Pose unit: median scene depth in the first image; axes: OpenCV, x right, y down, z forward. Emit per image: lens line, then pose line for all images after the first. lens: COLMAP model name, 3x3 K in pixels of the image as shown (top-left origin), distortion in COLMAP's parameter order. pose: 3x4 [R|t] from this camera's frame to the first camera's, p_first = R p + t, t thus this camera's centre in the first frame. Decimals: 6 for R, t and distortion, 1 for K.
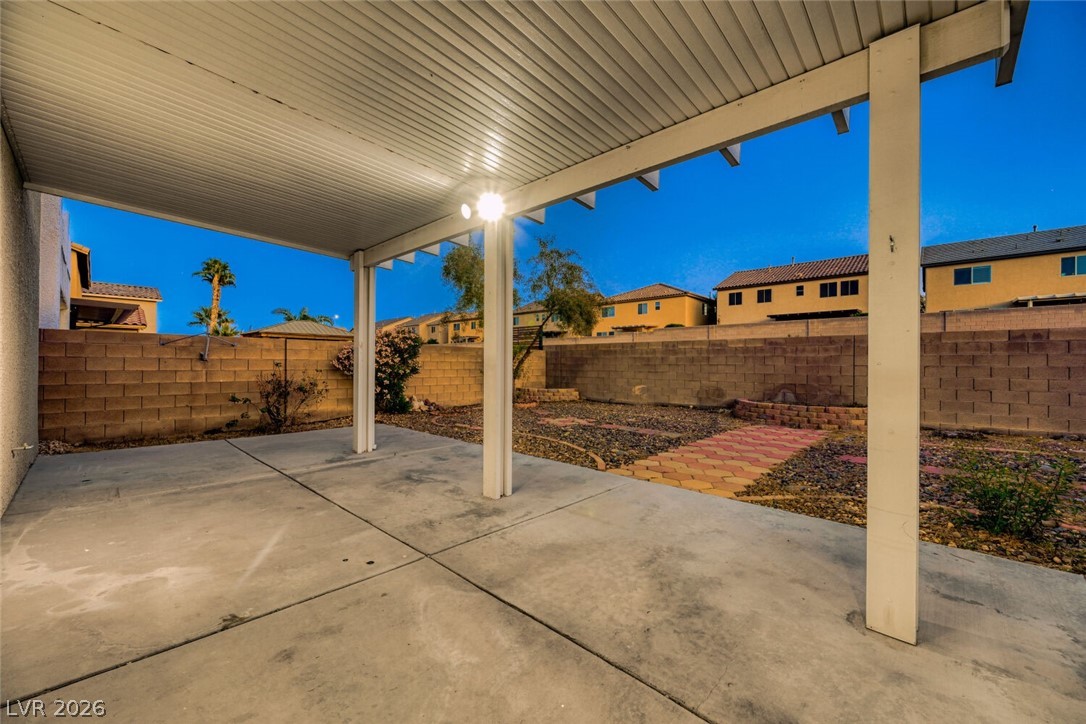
lens RADIAL K [[423.8, 0, 541.7], [0, 423.8, 362.3], [0, 0, 1]] dist [-0.002578, -0.000160]
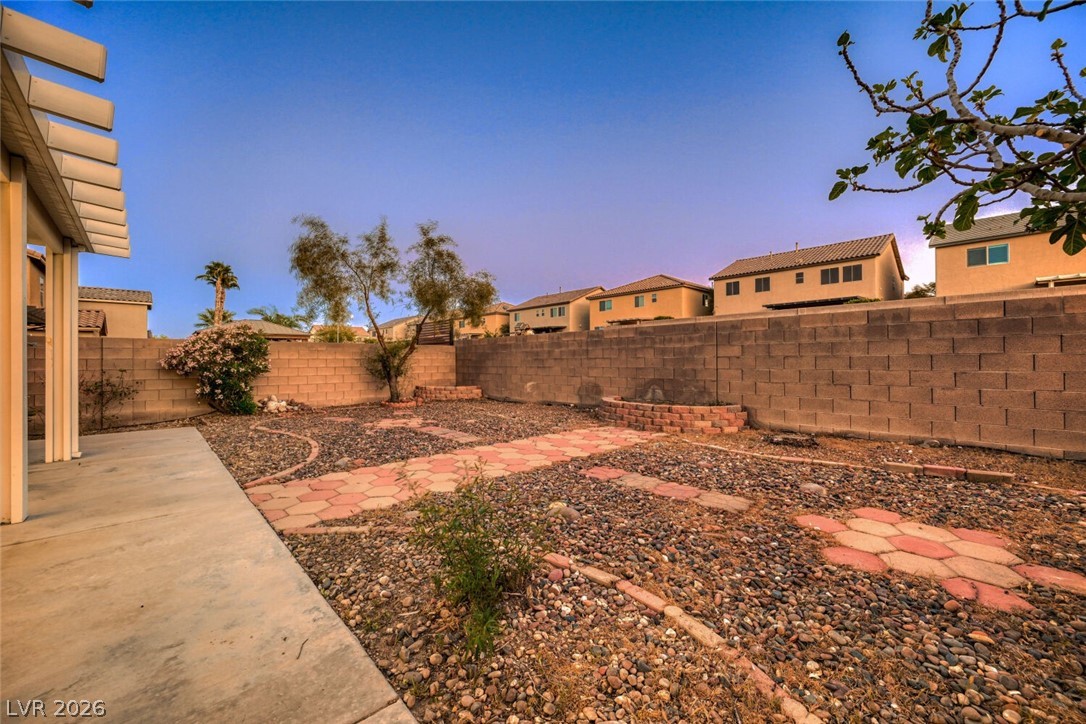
lens RADIAL K [[425.7, 0, 543.1], [0, 425.7, 358.0], [0, 0, 1]] dist [0.000022, 0.000132]
pose [[0.997788, -0.013828, -0.065024, 0.338819], [0.013710, 0.999903, -0.002258, 0.005292], [0.065049, 0.001362, 0.997881, 0.088630]]
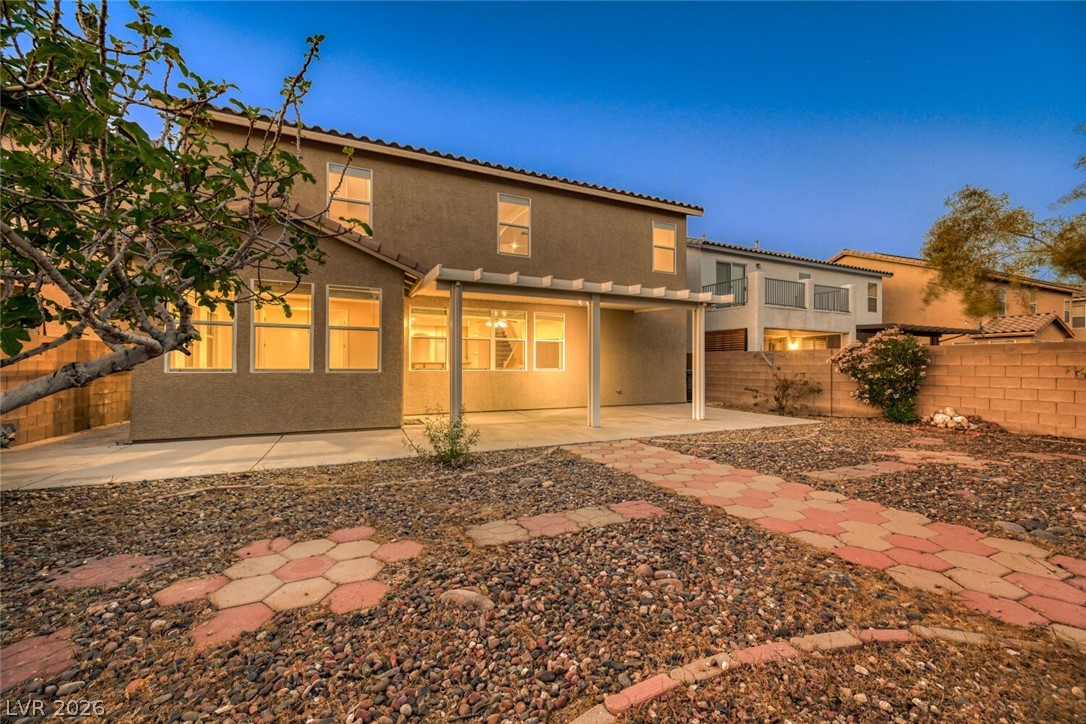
lens RADIAL K [[422.3, 0, 544.7], [0, 422.3, 361.8], [0, 0, 1]] dist [-0.002055, -0.000157]
pose [[-0.376334, -0.015649, -0.926352, 0.701940], [-0.003002, 0.999873, -0.015671, 0.004628], [0.926479, -0.003117, -0.376334, 0.552127]]
